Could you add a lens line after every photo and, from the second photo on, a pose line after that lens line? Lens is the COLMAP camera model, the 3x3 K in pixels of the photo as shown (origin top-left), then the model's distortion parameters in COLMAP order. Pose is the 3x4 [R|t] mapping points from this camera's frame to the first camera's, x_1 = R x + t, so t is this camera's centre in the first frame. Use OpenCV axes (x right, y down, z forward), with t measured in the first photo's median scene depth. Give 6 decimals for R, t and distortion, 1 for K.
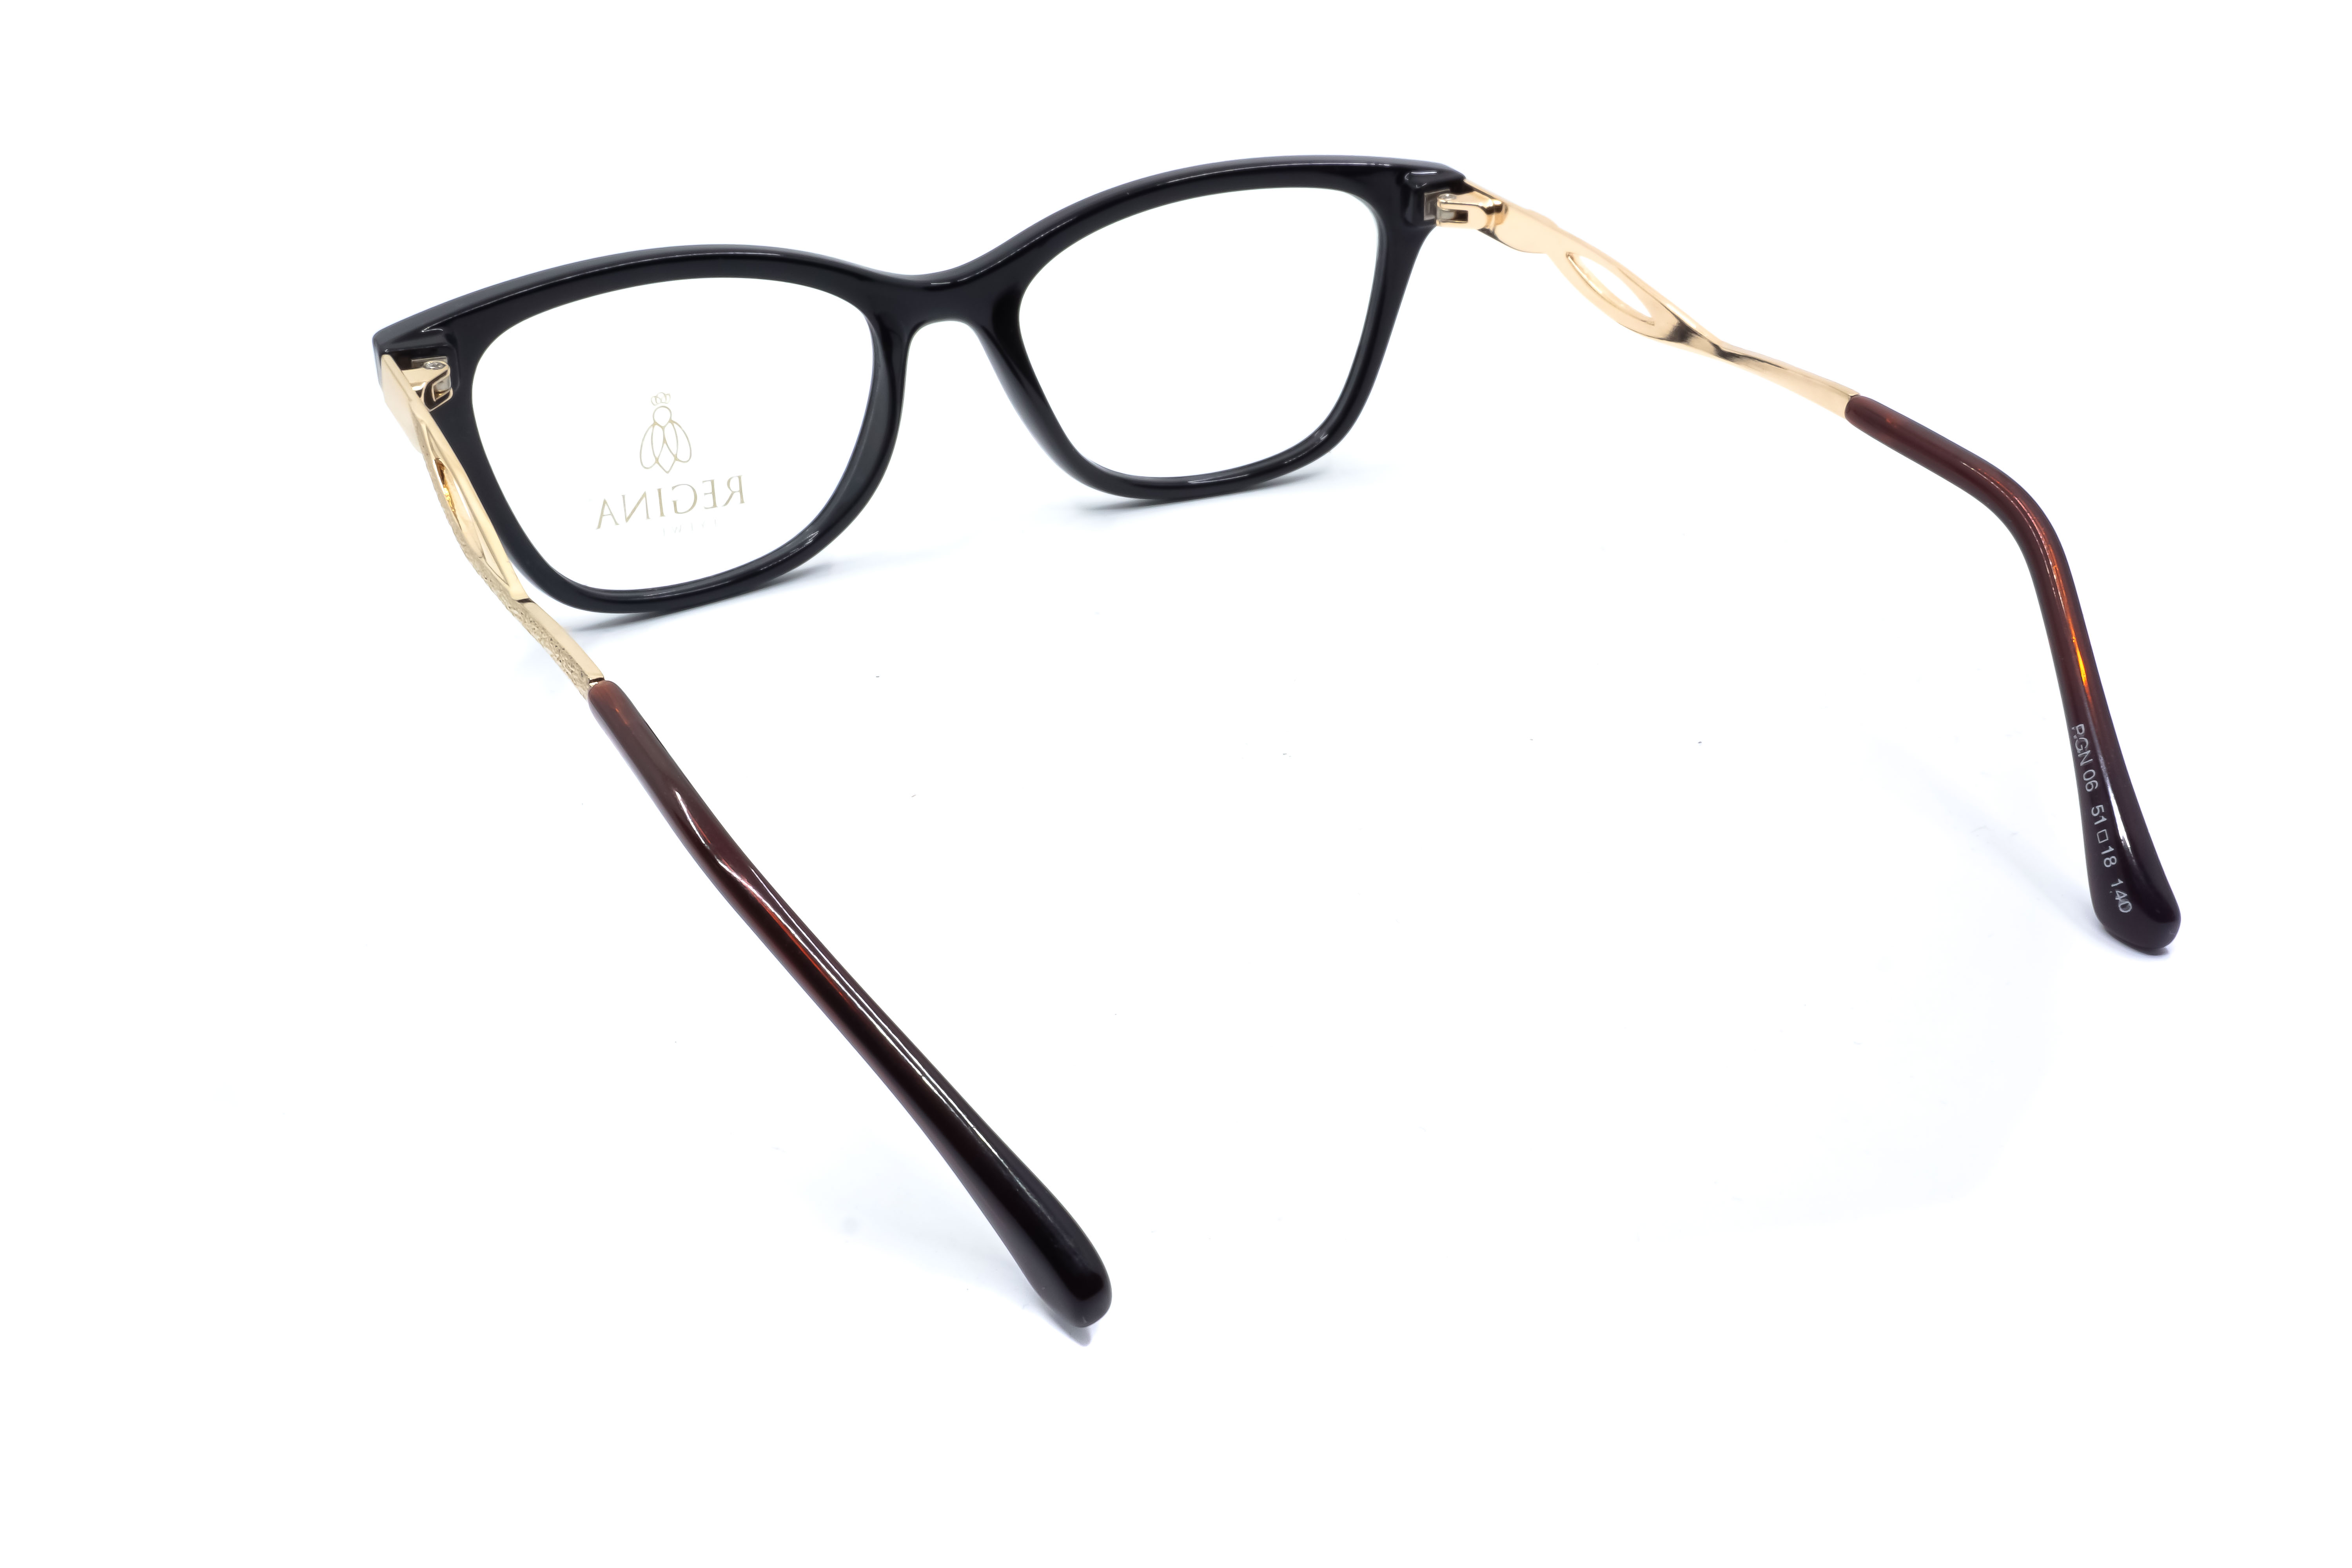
lens RADIAL K [[2355.5, 0, 1170.0], [0, 2355.5, 796.8], [0, 0, 1]] dist [0.020009, 0.000000]
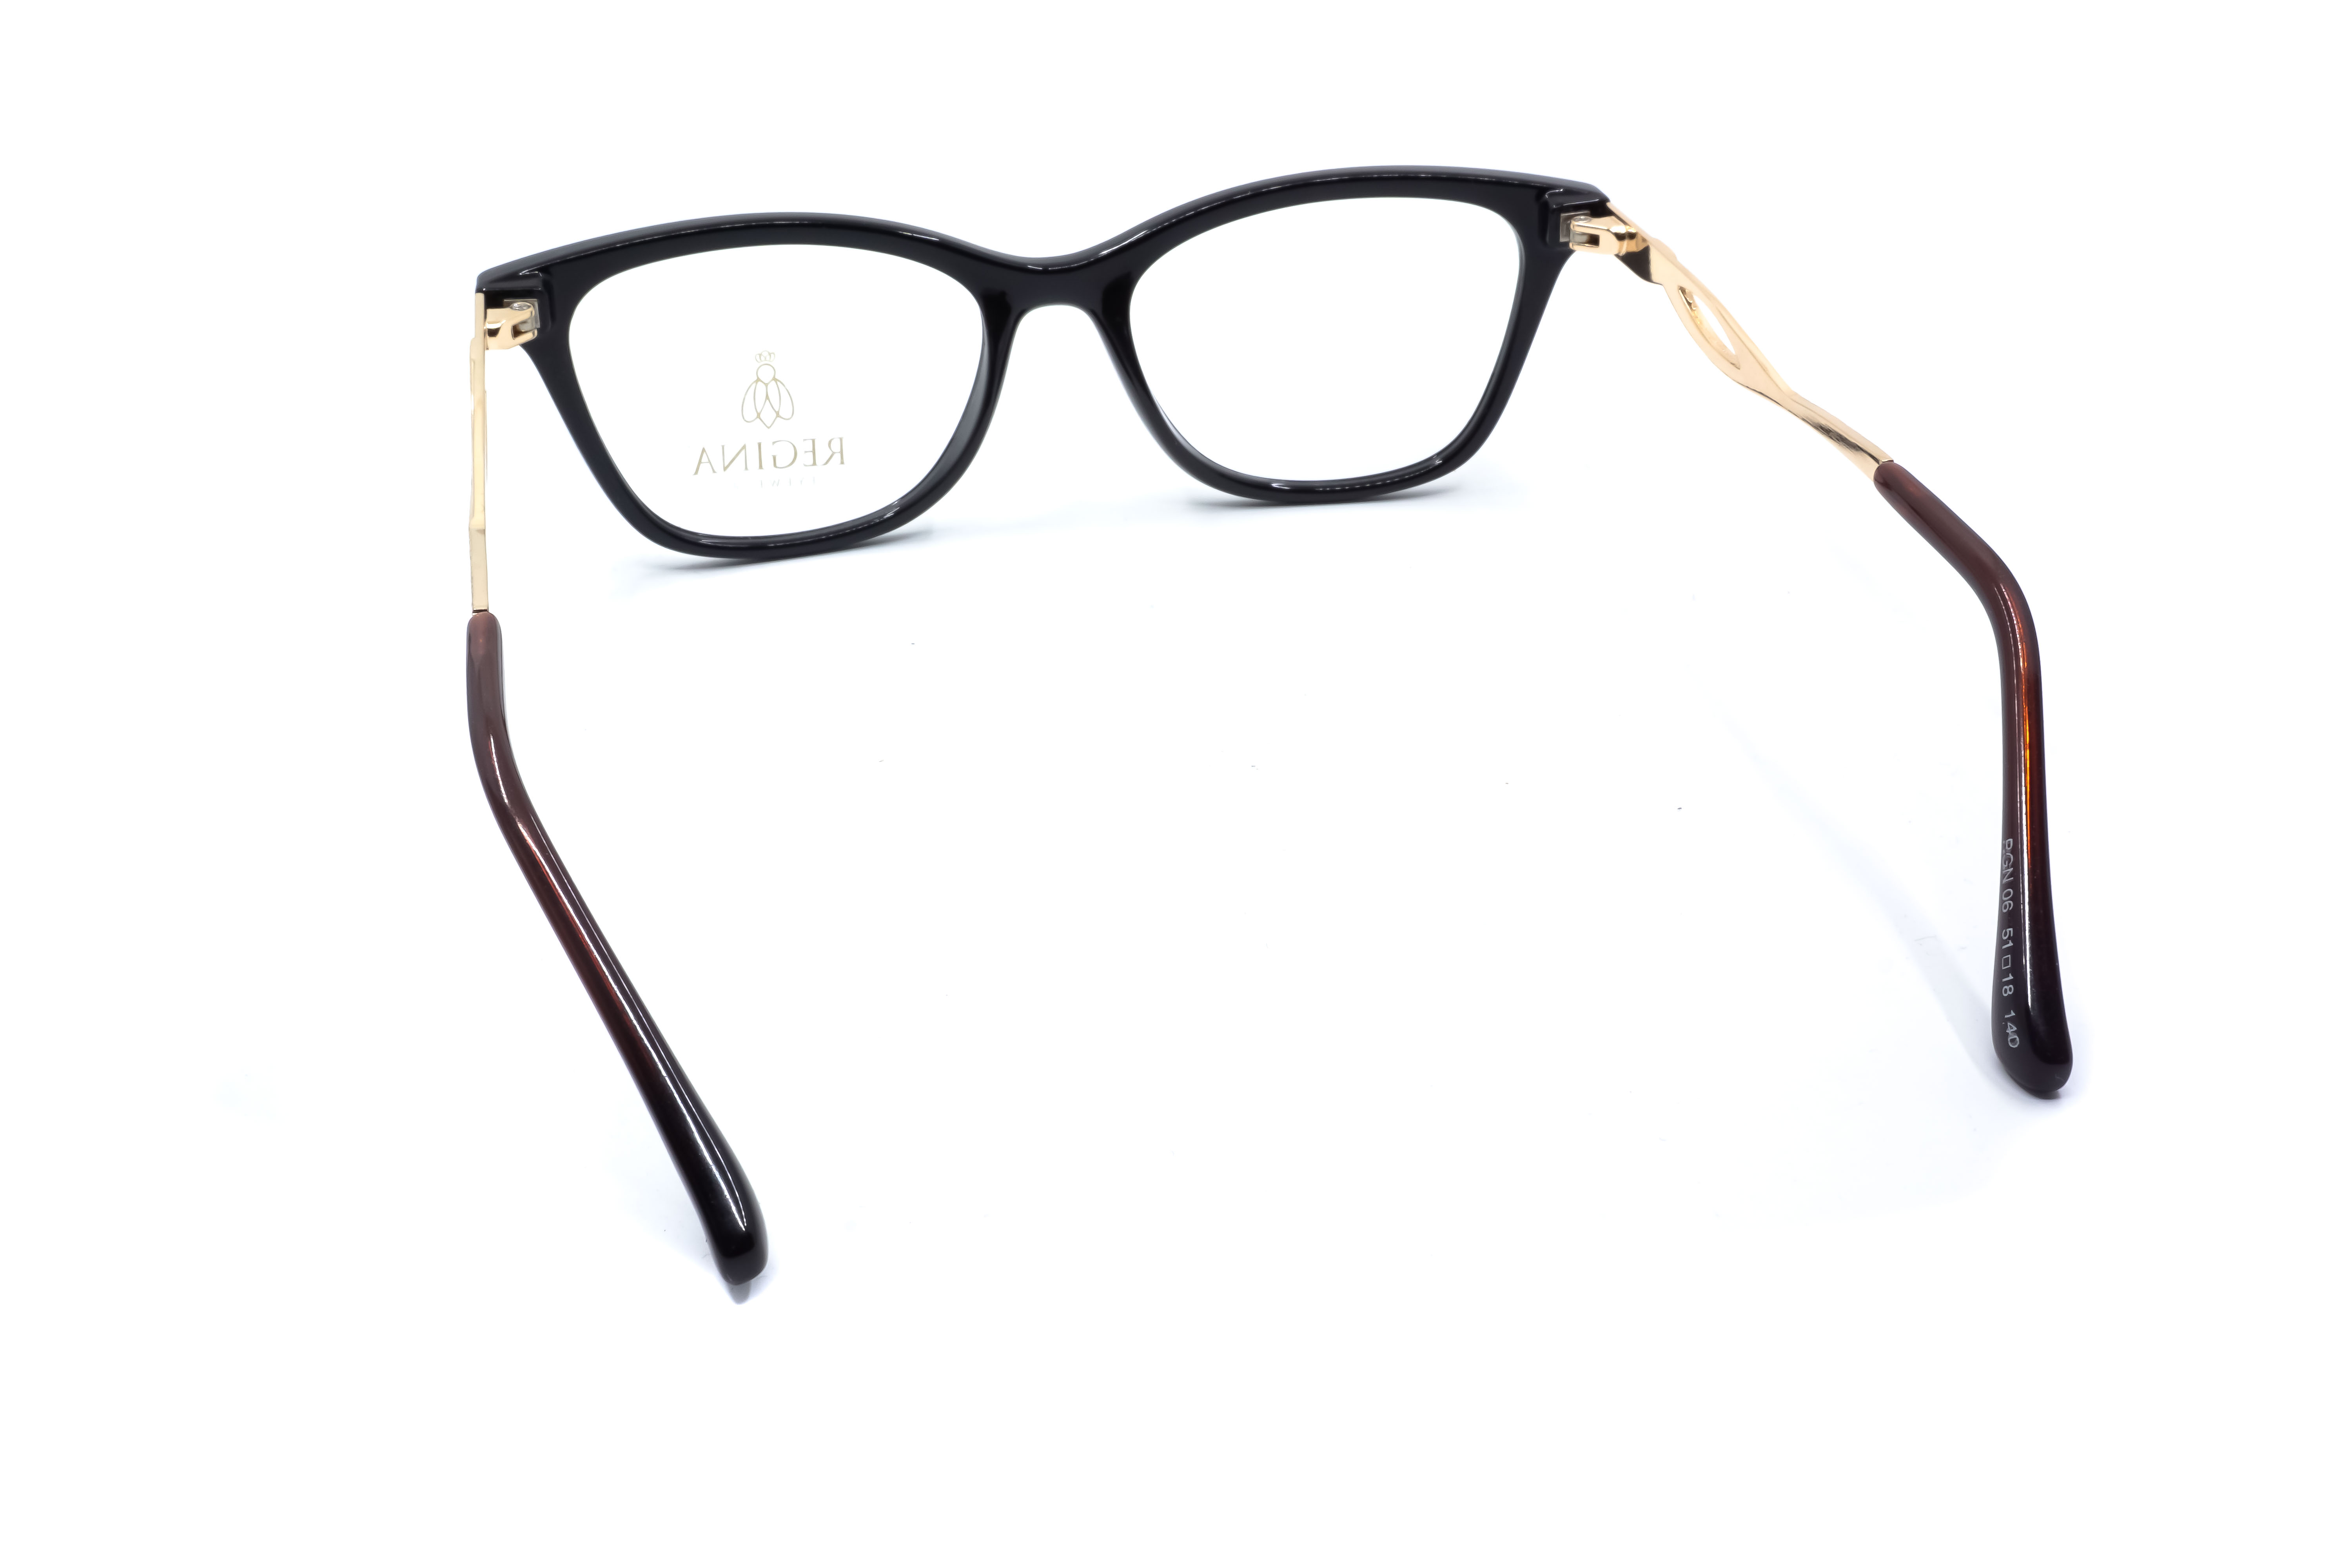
lens RADIAL K [[2355.5, 0, 1175.5], [0, 2355.5, 792.3], [0, 0, 1]] dist [0.020009, 0.000000]
pose [[0.967213, 0.126537, -0.220199, 0.210377], [-0.125329, 0.991924, 0.019506, -0.020164], [0.220888, 0.008731, 0.975260, 0.022363]]
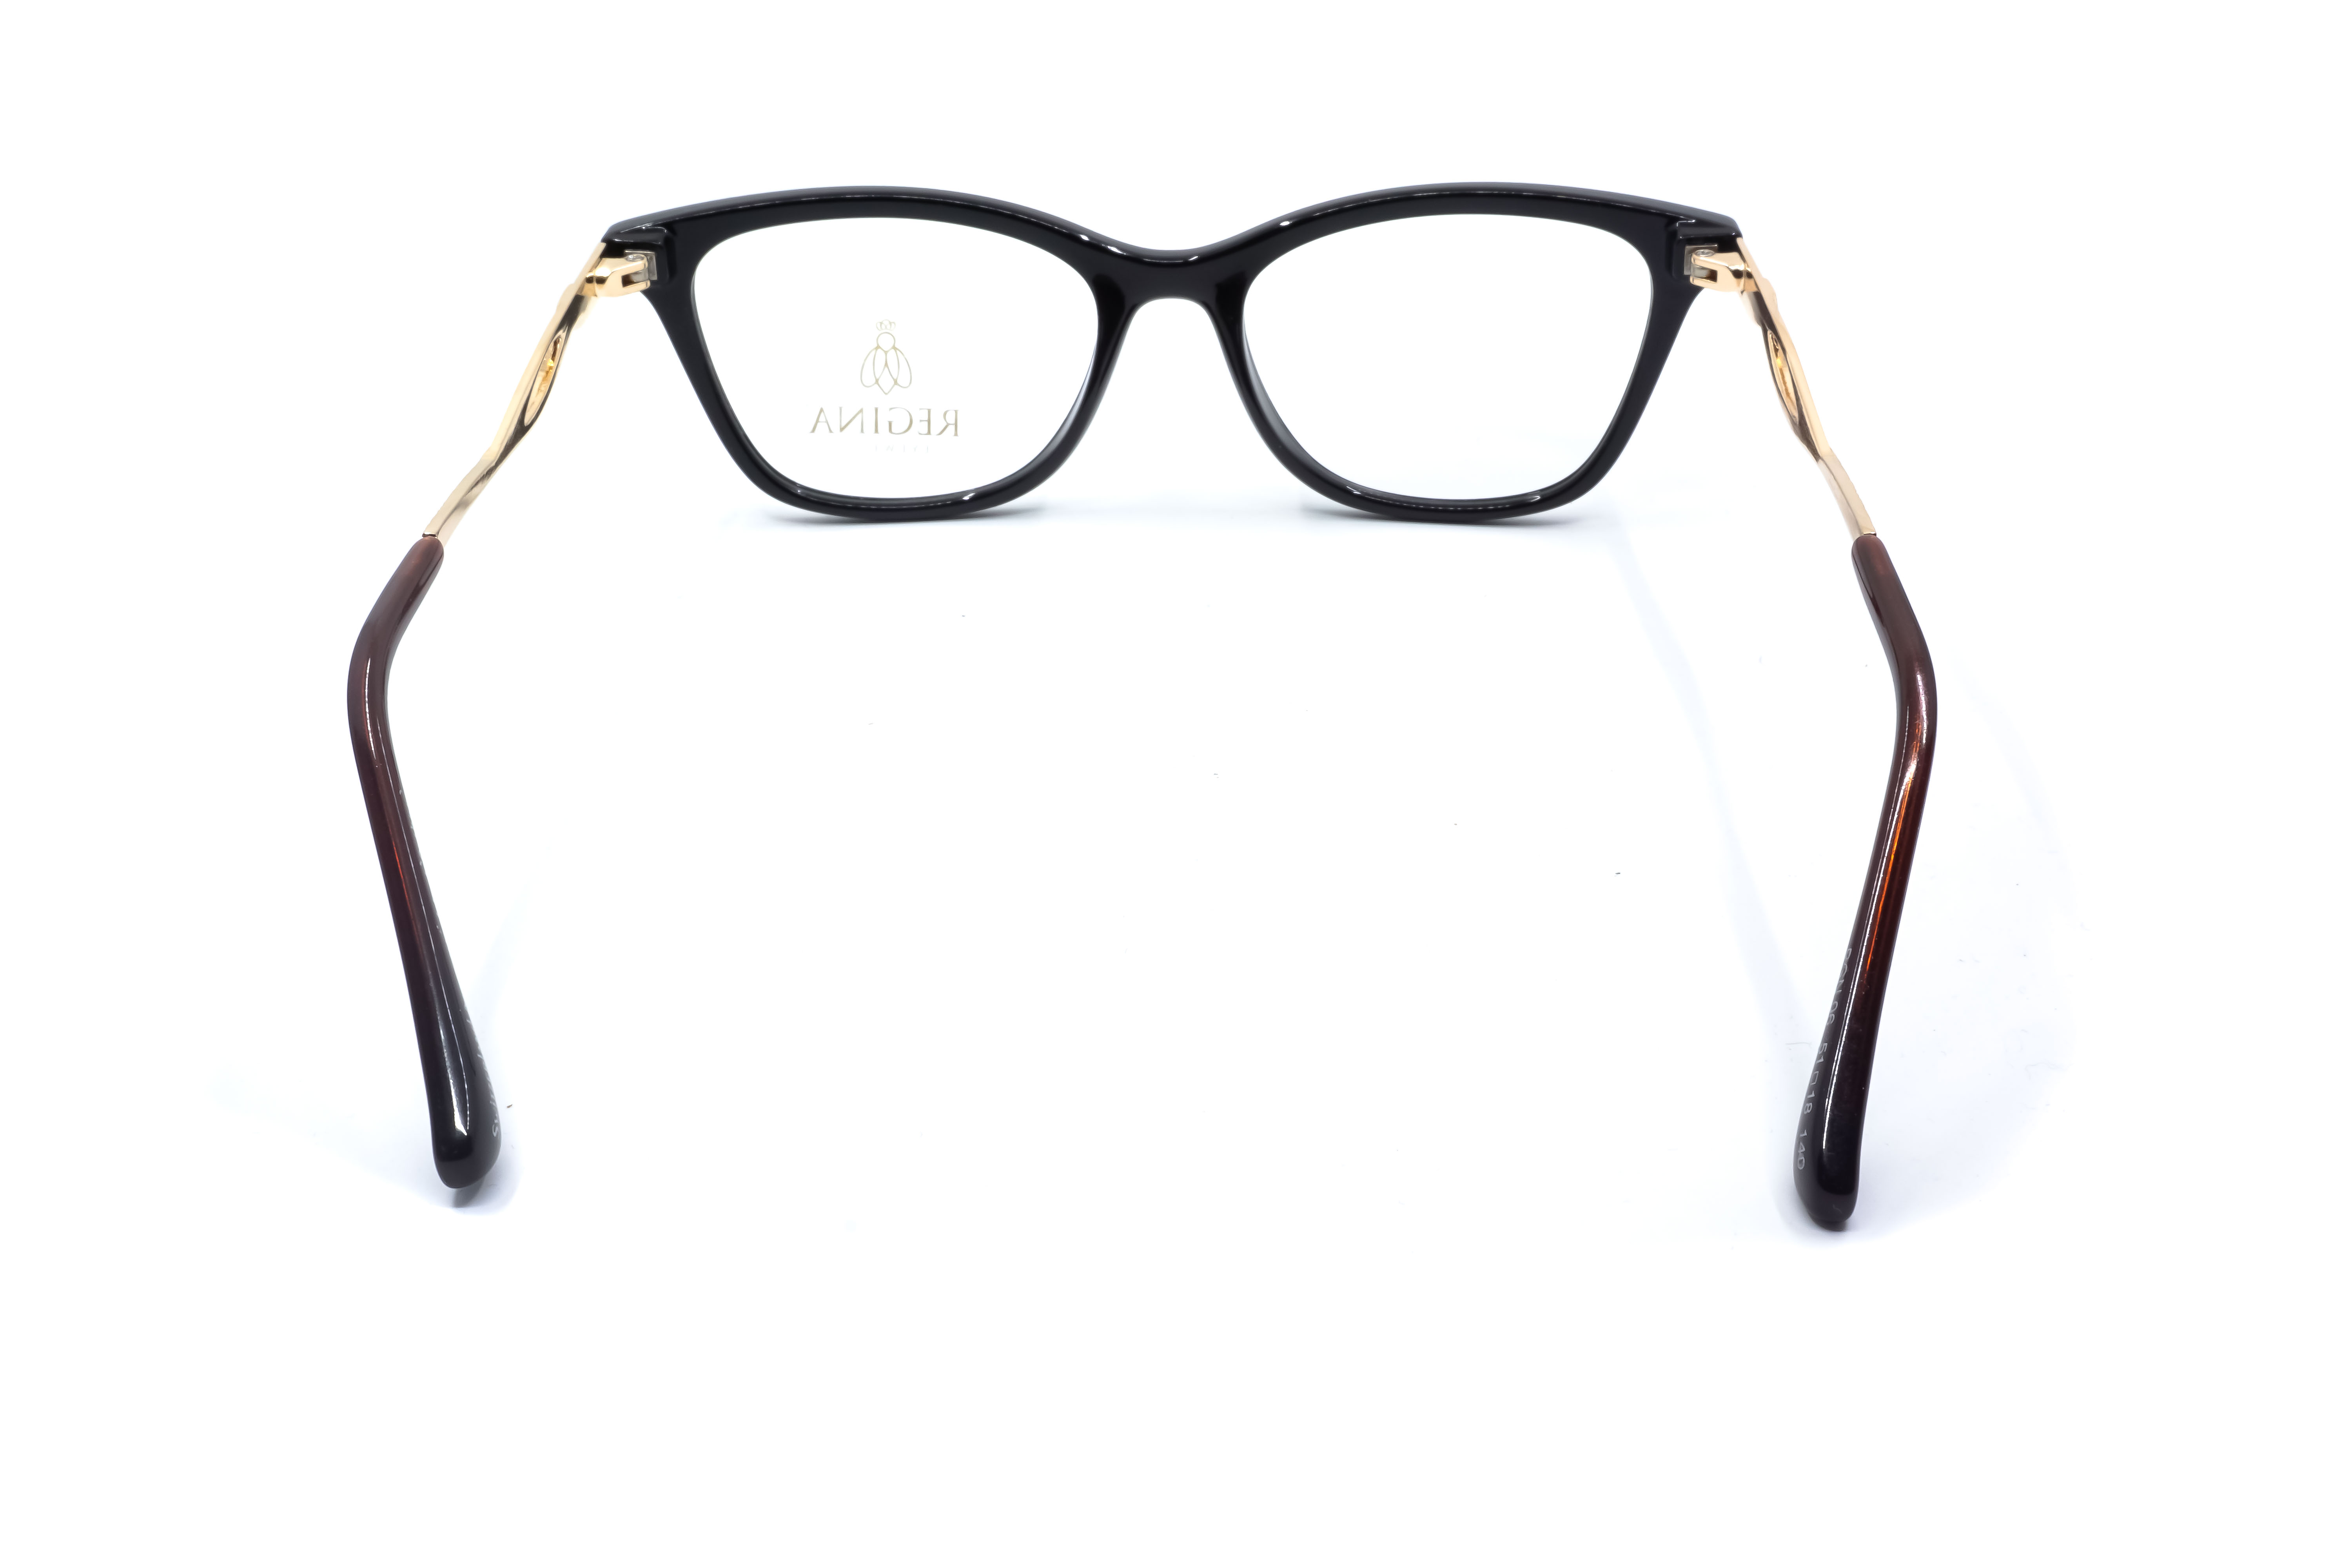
lens RADIAL K [[2355.5, 0, 1171.6], [0, 2355.5, 823.3], [0, 0, 1]] dist [0.020009, 0.000000]
pose [[0.869651, 0.252865, -0.423989, 0.406767], [-0.241587, 0.966978, 0.081178, -0.066093], [0.430515, 0.031833, 0.902022, 0.086197]]
